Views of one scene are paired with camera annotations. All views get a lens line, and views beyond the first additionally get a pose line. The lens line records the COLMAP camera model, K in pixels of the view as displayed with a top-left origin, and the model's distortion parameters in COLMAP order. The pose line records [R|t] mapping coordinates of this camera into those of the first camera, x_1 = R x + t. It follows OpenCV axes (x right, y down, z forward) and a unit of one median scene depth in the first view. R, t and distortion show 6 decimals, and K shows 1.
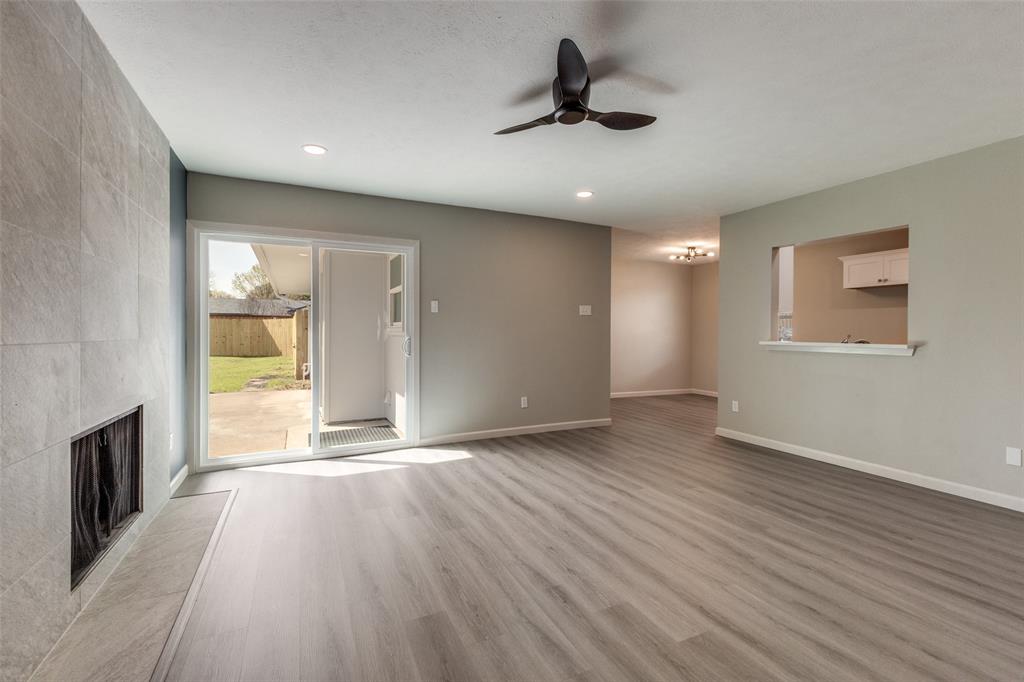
lens RADIAL K [[444.3, 0, 511.3], [0, 444.3, 336.3], [0, 0, 1]] dist [0.013893, -0.002510]
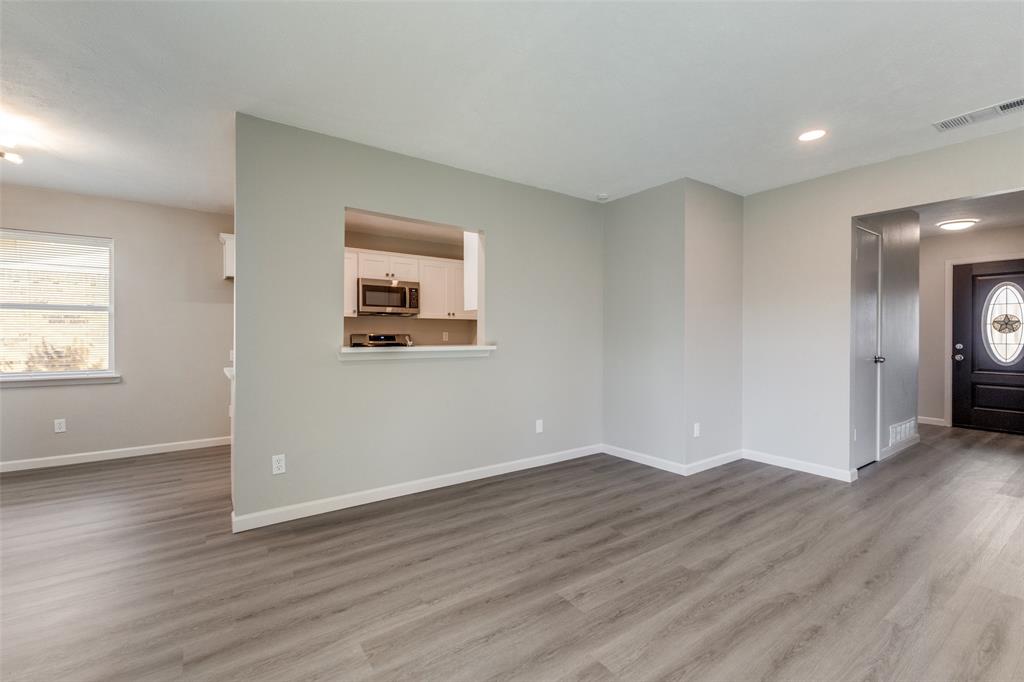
lens RADIAL K [[444.3, 0, 518.9], [0, 444.3, 335.2], [0, 0, 1]] dist [0.013893, -0.002510]
pose [[-0.177255, -0.006851, 0.984141, -0.170524], [0.005162, 0.999956, 0.007891, -0.013277], [-0.984151, 0.006479, -0.177212, 1.276610]]
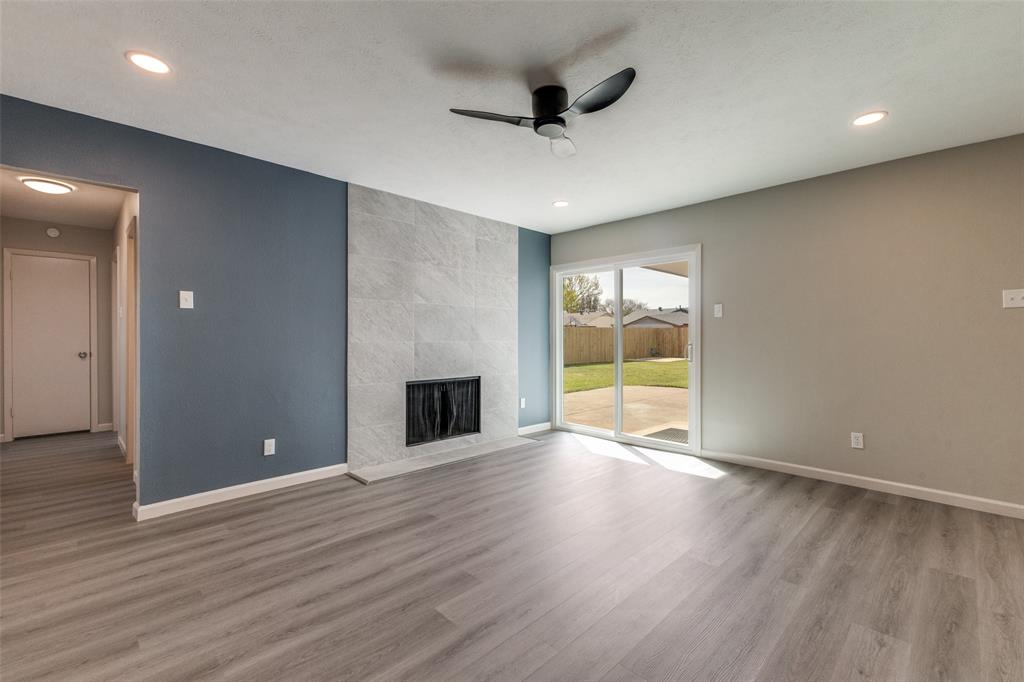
lens RADIAL K [[444.3, 0, 516.0], [0, 444.3, 337.0], [0, 0, 1]] dist [0.013893, -0.002510]
pose [[0.330231, -0.000639, -0.943900, 0.839162], [-0.010633, 0.999934, -0.004397, -0.004009], [0.943840, 0.011489, 0.330203, 0.447277]]
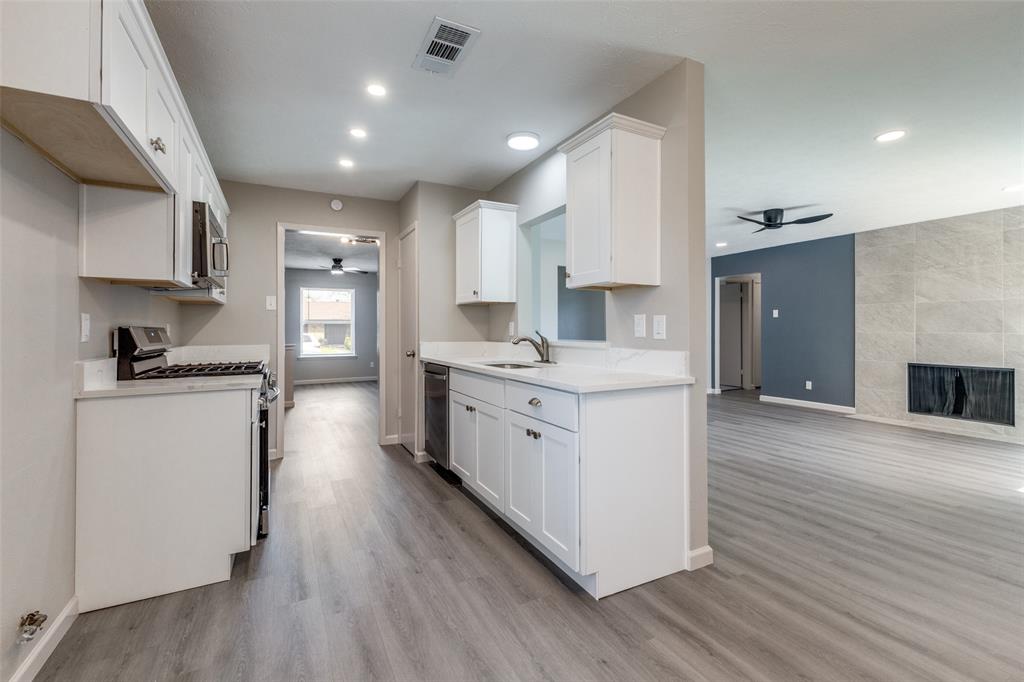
lens RADIAL K [[444.3, 0, 516.2], [0, 444.3, 324.7], [0, 0, 1]] dist [0.013893, -0.002510]
pose [[-0.999343, -0.007428, -0.035462, 1.096375], [-0.007277, 0.999964, -0.004390, -0.004672], [0.035493, -0.004129, -0.999361, 2.360065]]
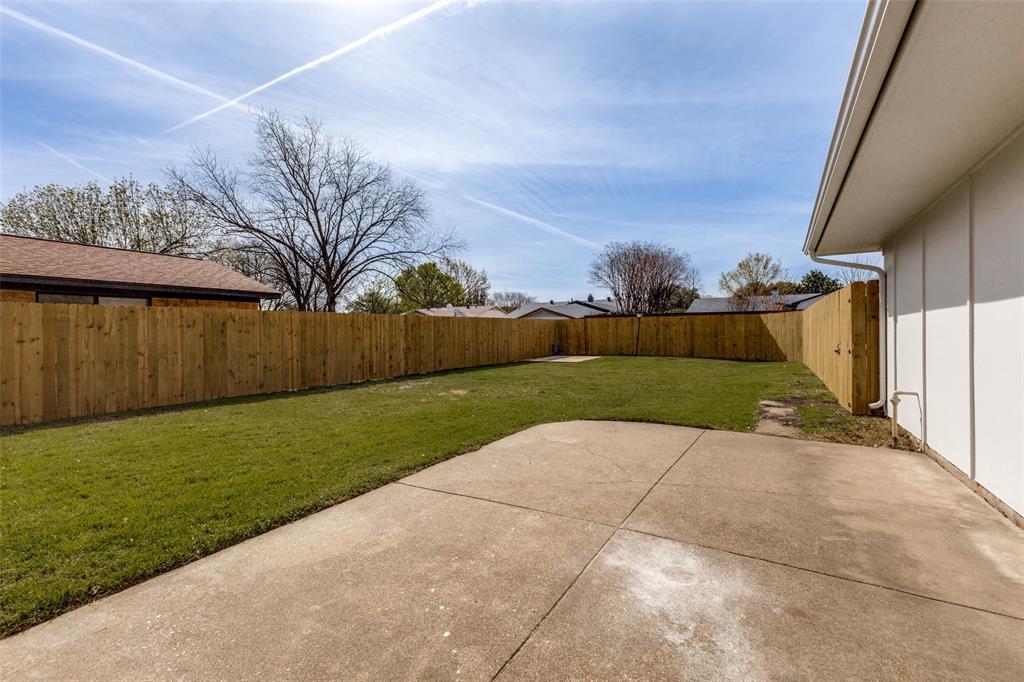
lens RADIAL K [[444.3, 0, 518.3], [0, 444.3, 332.4], [0, 0, 1]] dist [0.013893, -0.002510]
pose [[0.558961, -0.005916, -0.829173, -1.021060], [-0.003639, 0.999947, -0.009587, 0.025208], [0.829186, 0.008376, 0.558910, 1.461809]]
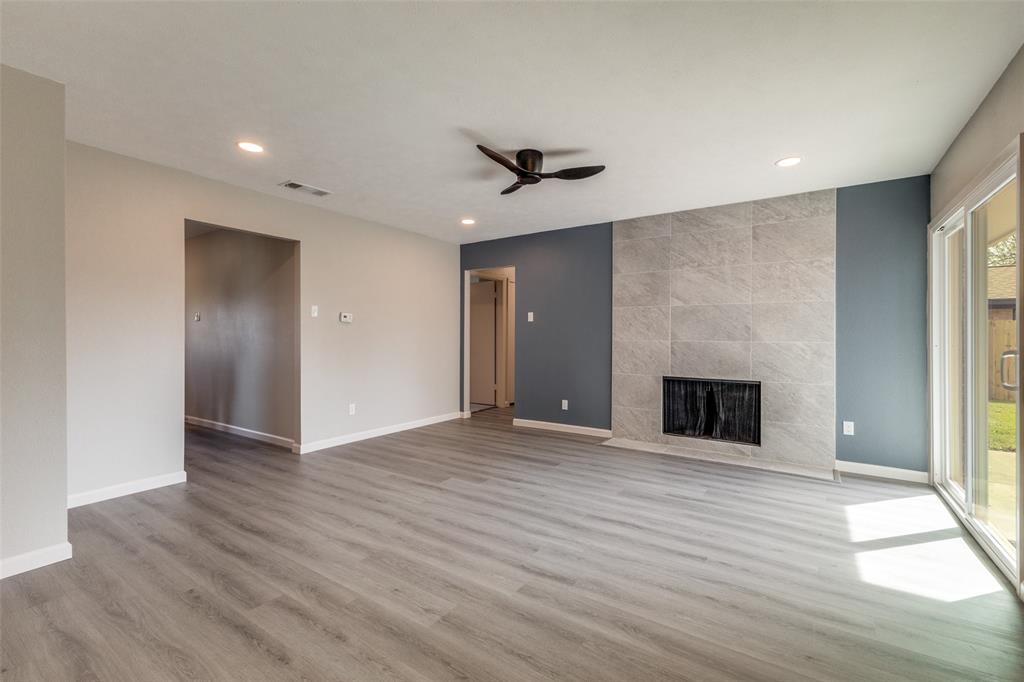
lens RADIAL K [[444.3, 0, 511.0], [0, 444.3, 335.7], [0, 0, 1]] dist [0.013893, -0.002510]
pose [[-0.866985, -0.005434, -0.498304, 0.668448], [-0.009275, 0.999943, 0.005233, -0.013538], [0.498247, 0.009159, -0.866987, 1.667834]]
